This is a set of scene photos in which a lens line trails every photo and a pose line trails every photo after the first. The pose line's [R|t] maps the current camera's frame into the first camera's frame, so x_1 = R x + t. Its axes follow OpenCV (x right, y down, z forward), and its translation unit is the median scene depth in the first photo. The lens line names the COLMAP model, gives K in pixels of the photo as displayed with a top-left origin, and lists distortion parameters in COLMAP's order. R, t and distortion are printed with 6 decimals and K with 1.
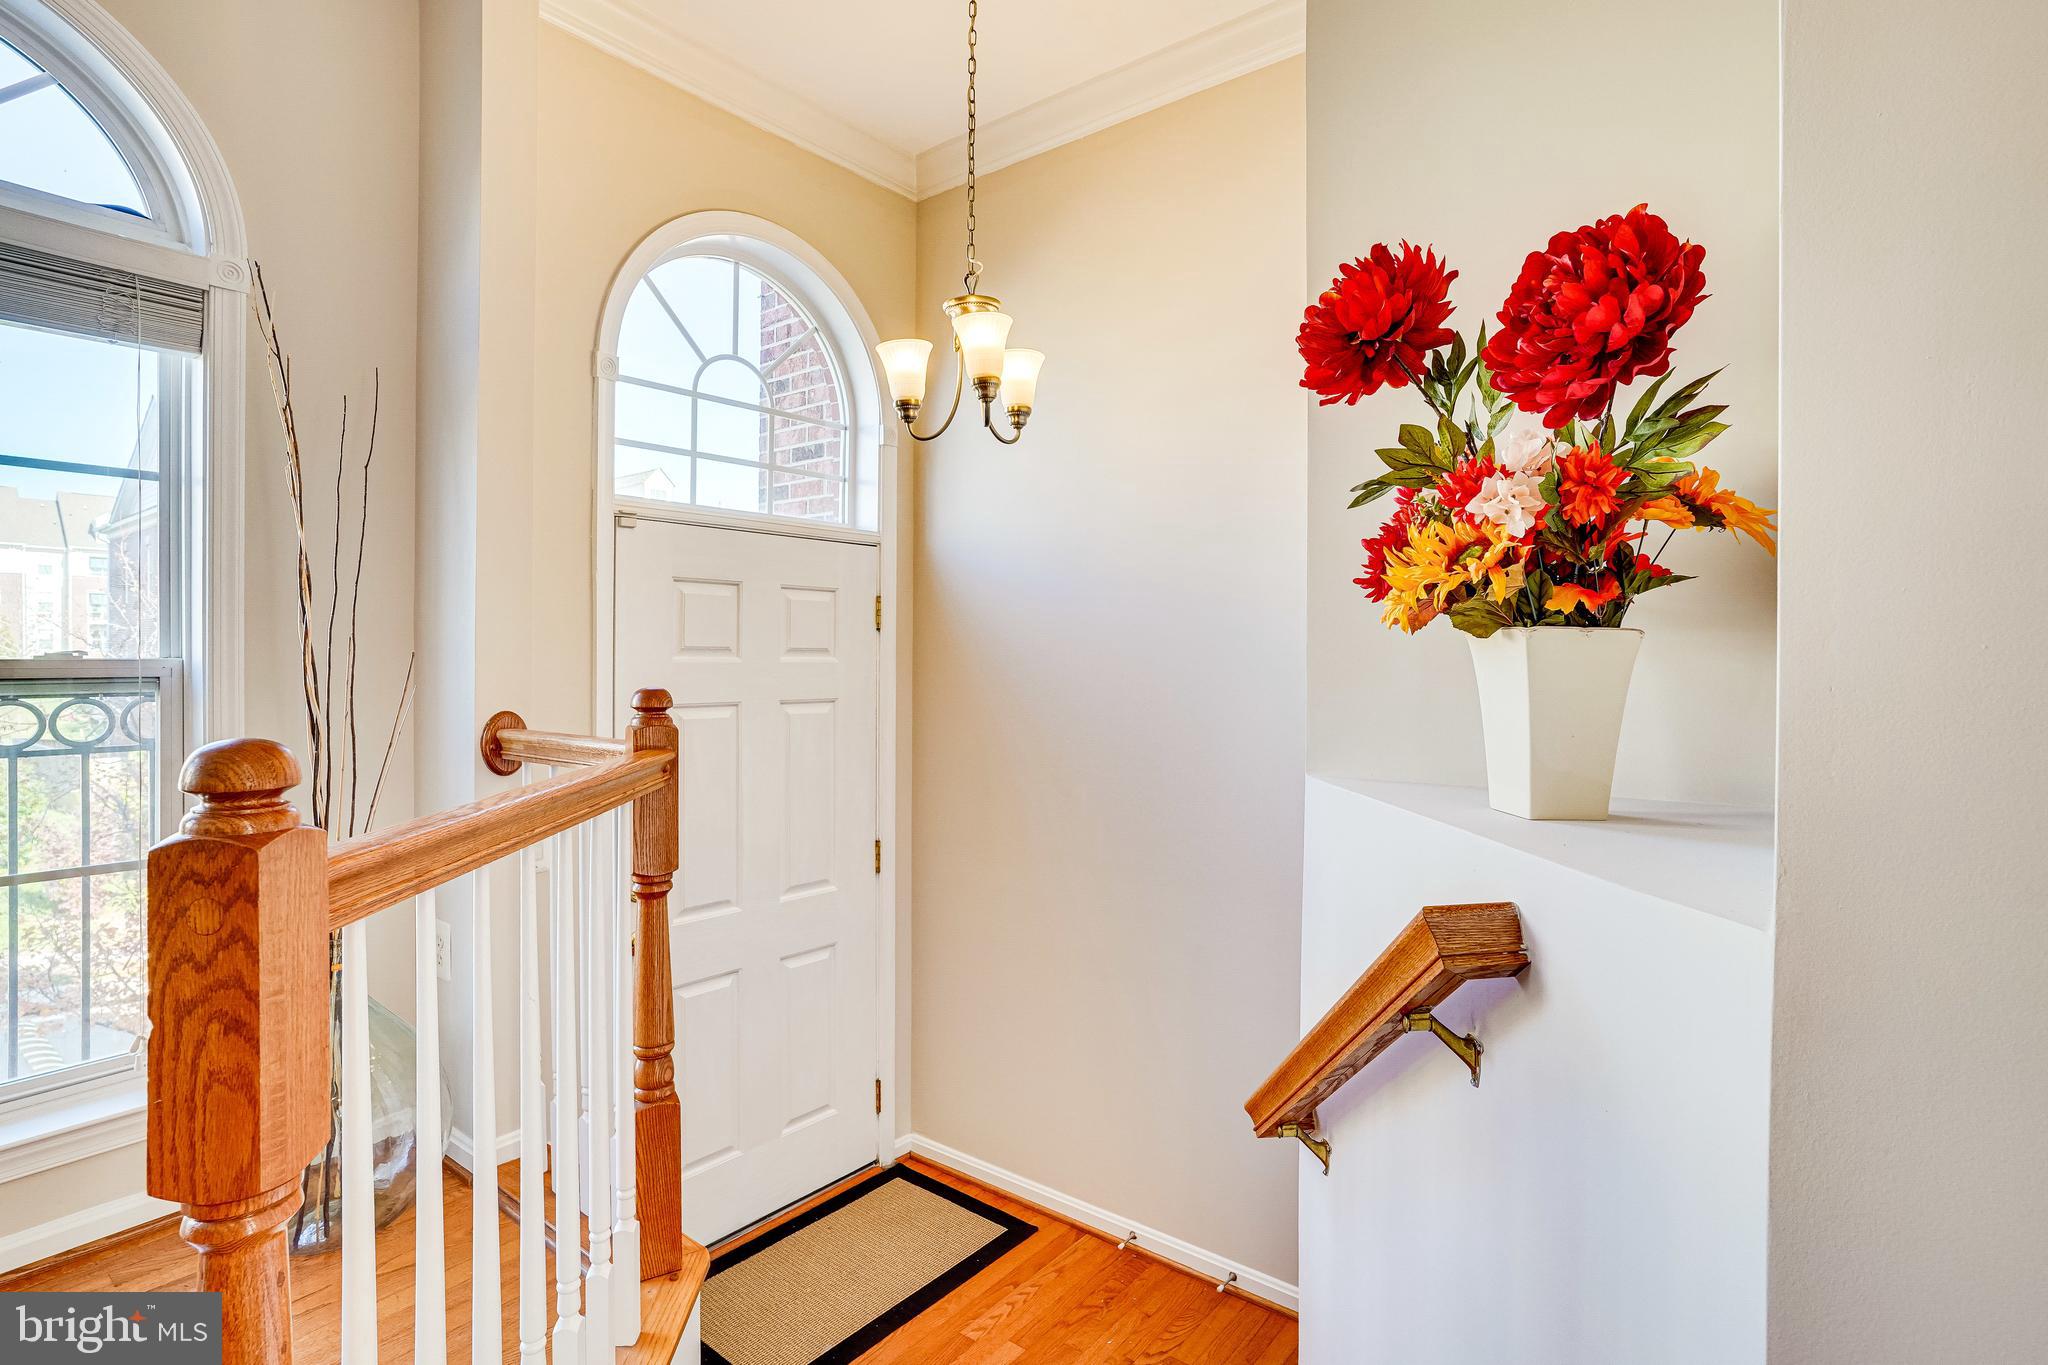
lens RADIAL K [[1024.9, 0, 1028.5], [0, 1024.9, 650.2], [0, 0, 1]] dist [-0.084625, 0.041872]
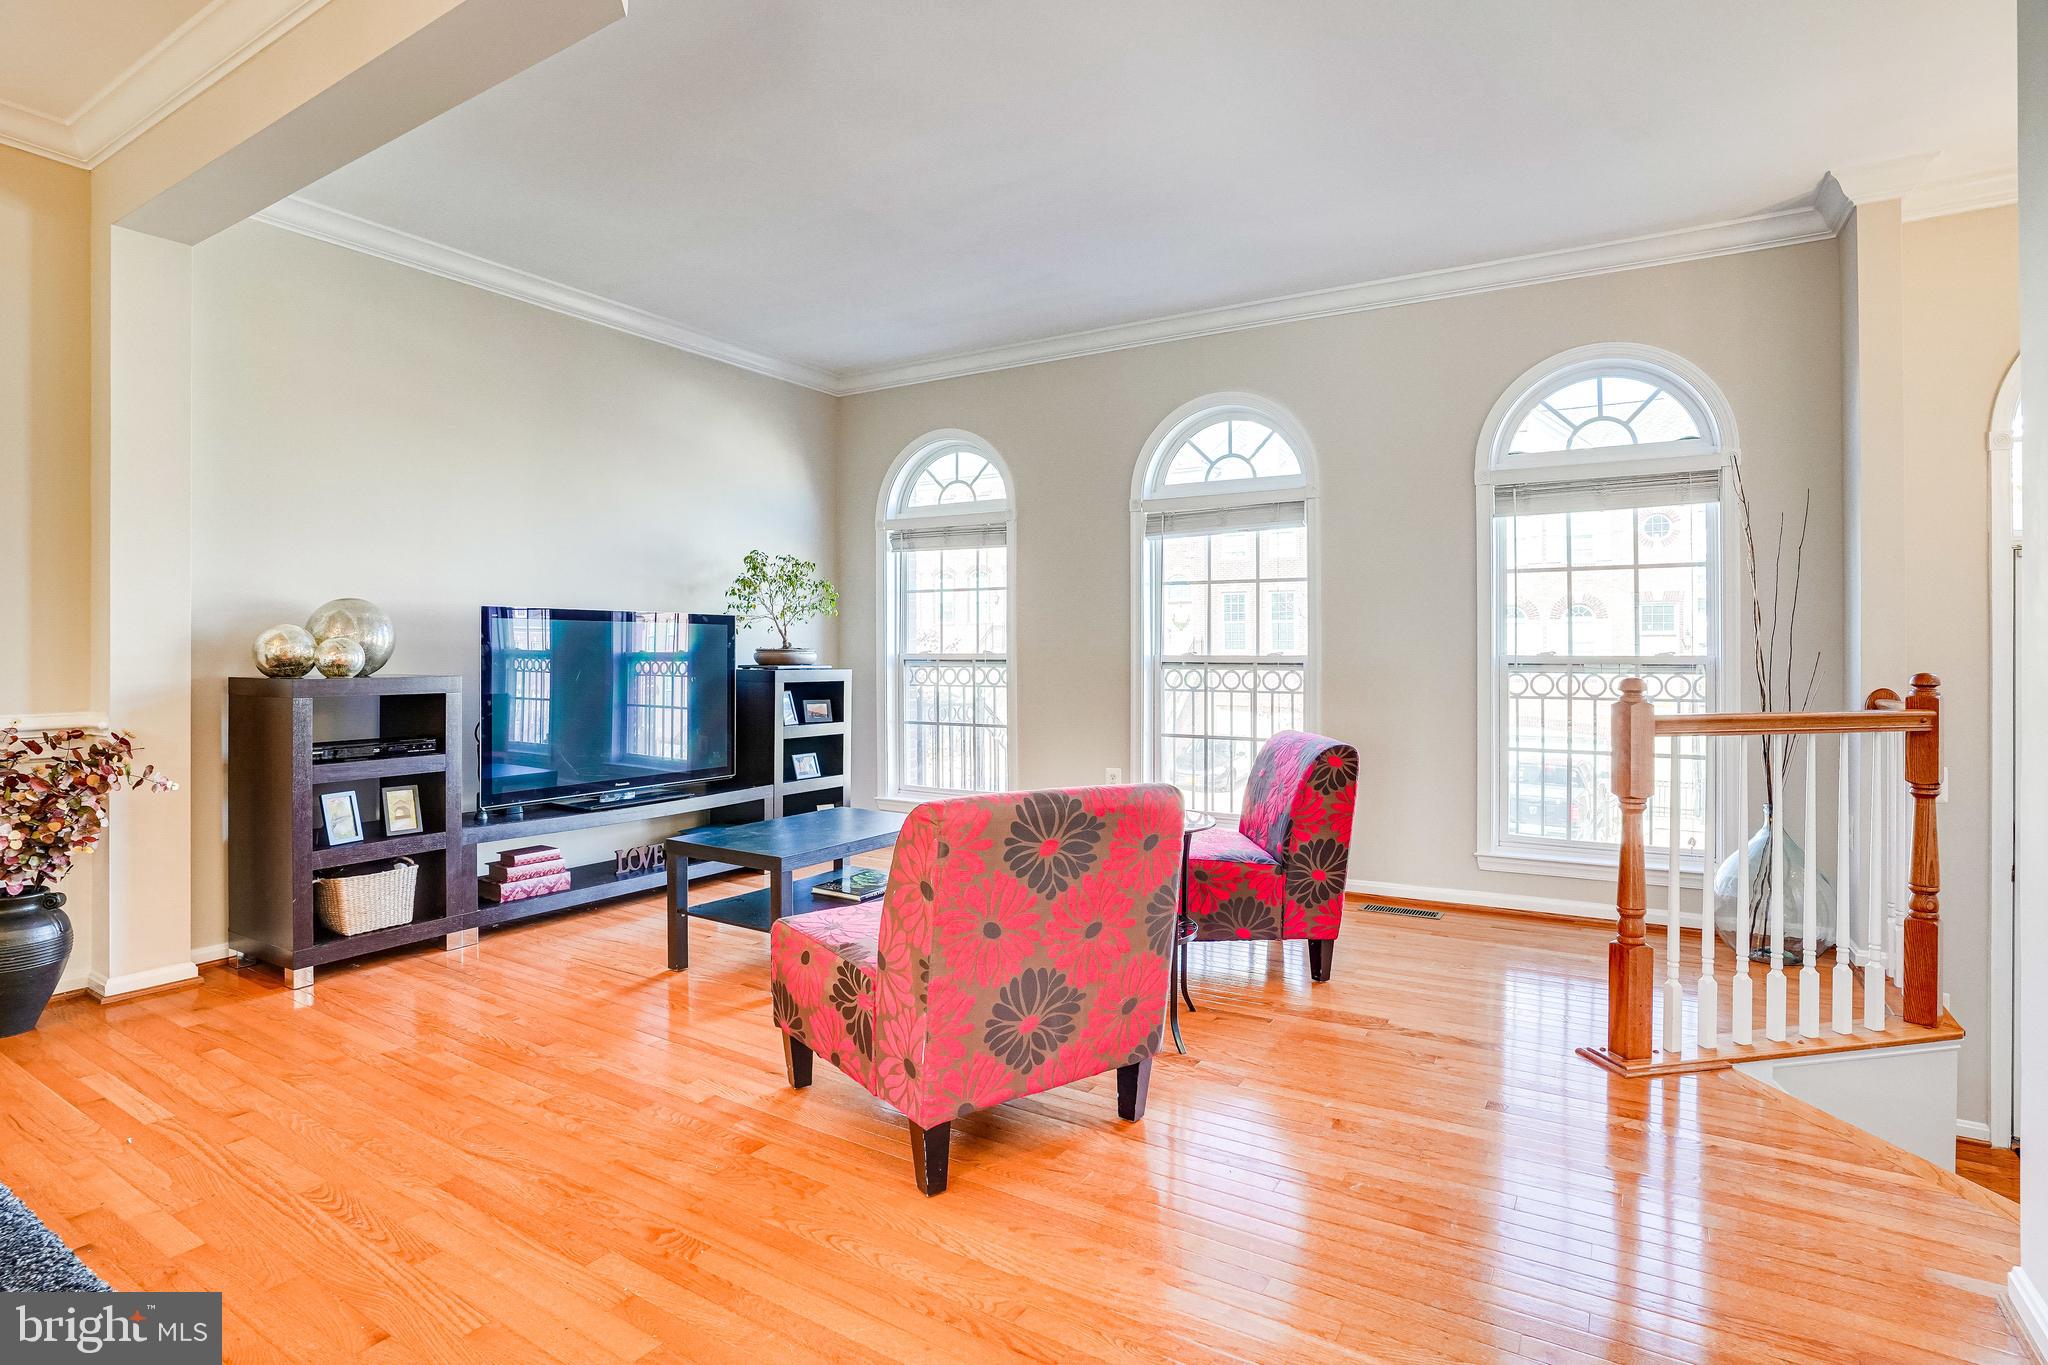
lens RADIAL K [[1024.9, 0, 1028.5], [0, 1024.9, 650.2], [0, 0, 1]] dist [-0.084625, 0.041872]
pose [[0.118806, -0.001918, -0.992916, 1.087372], [0.001292, 0.999998, -0.001777, -0.000552], [0.992917, -0.001072, 0.118808, -0.687591]]
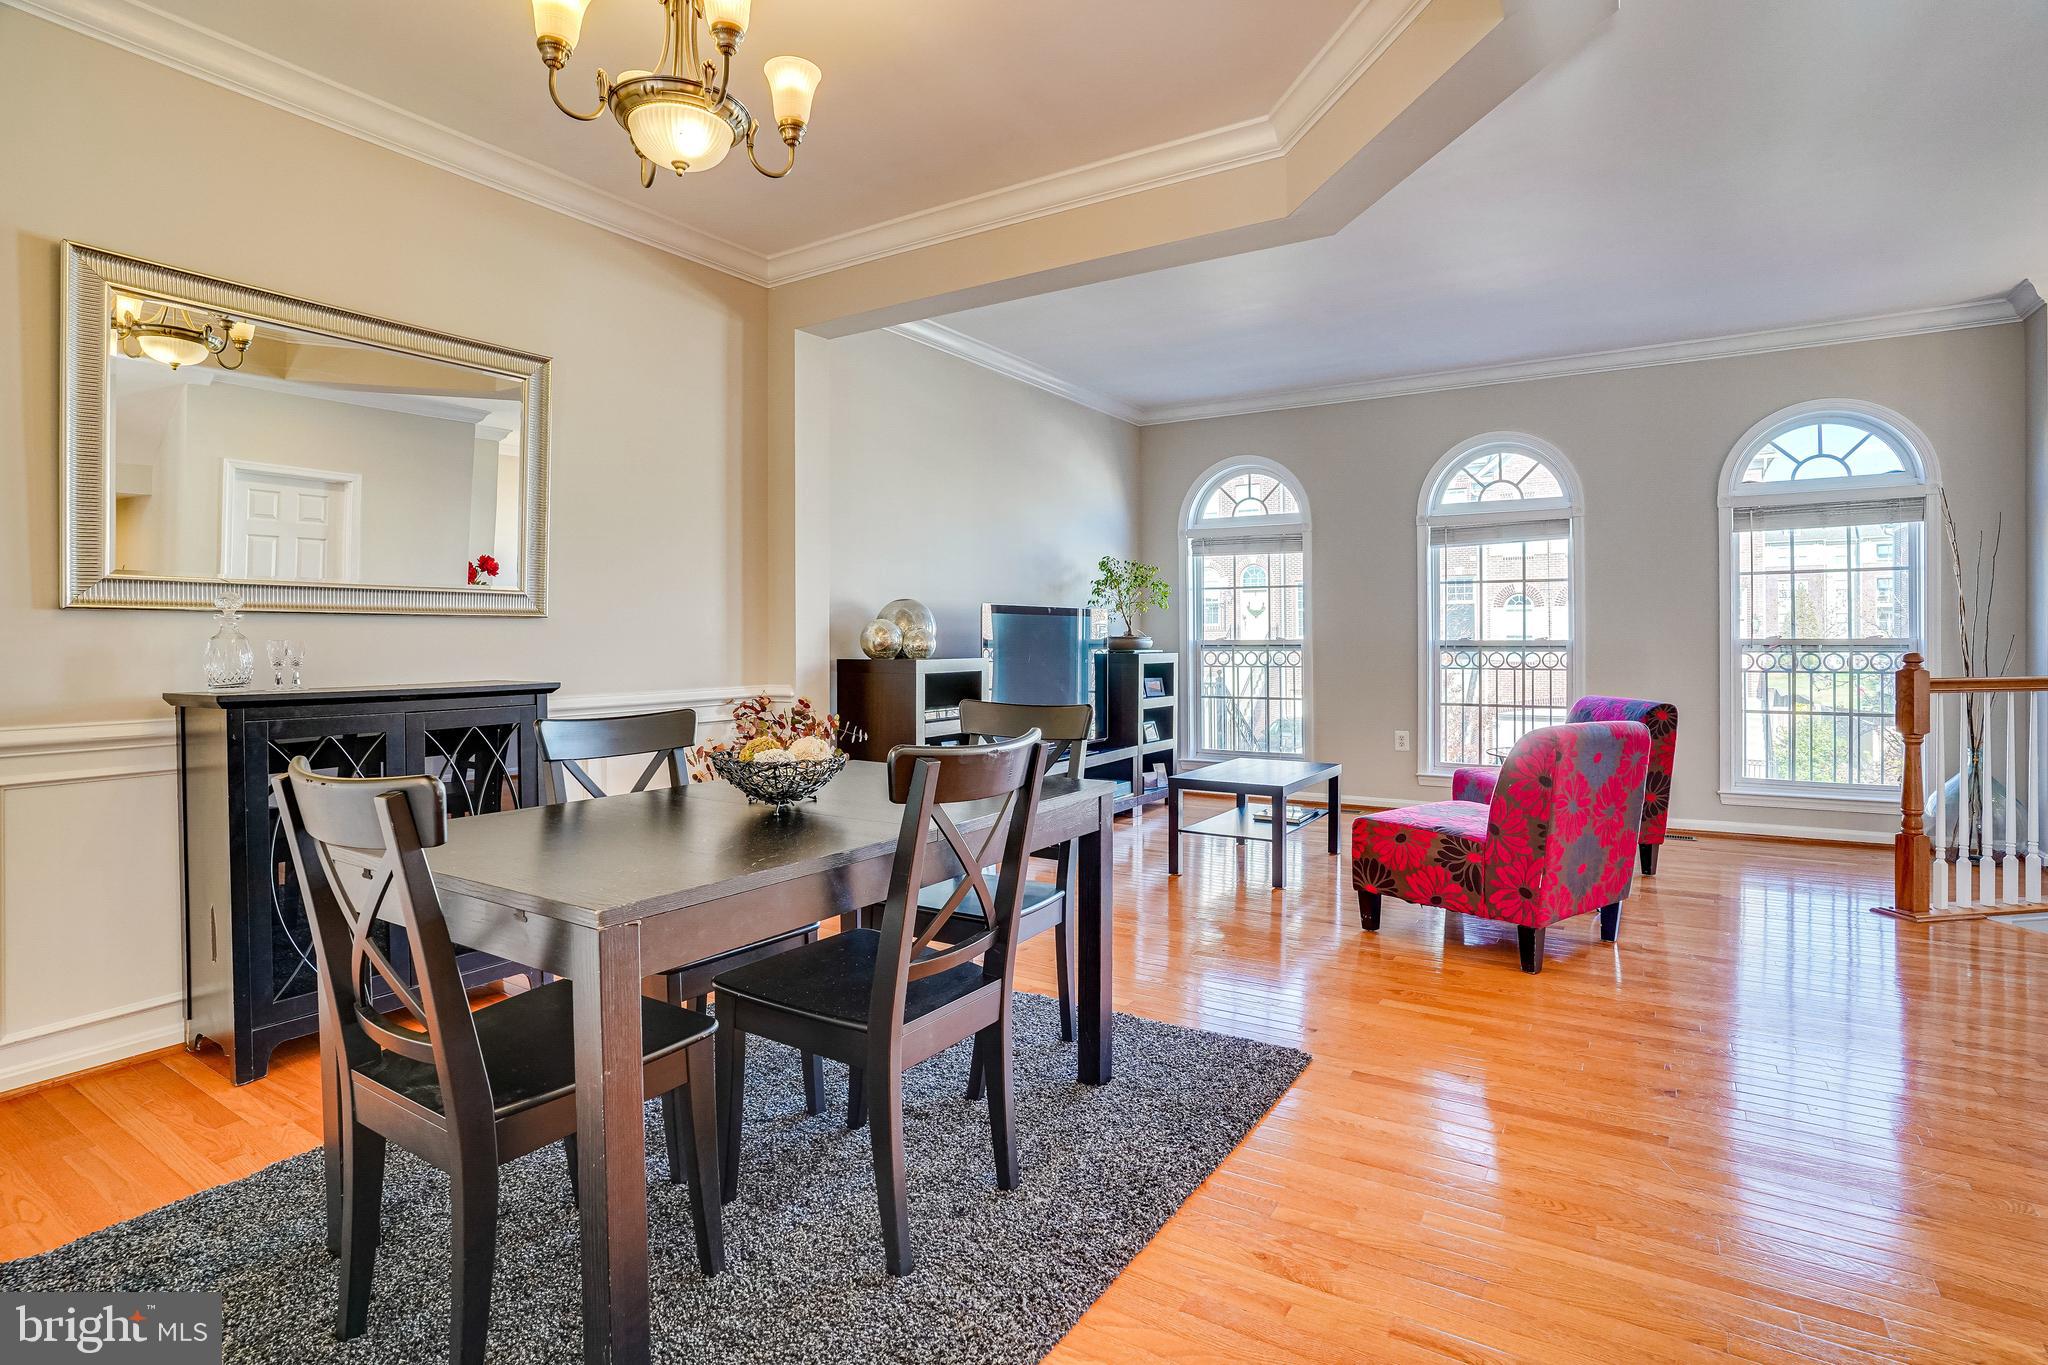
lens RADIAL K [[1024.9, 0, 1028.5], [0, 1024.9, 650.2], [0, 0, 1]] dist [-0.084625, 0.041872]
pose [[0.097309, 0.009226, -0.995211, 1.693906], [0.006376, 0.999931, 0.009894, -0.000981], [0.995234, -0.007308, 0.097243, -1.798993]]
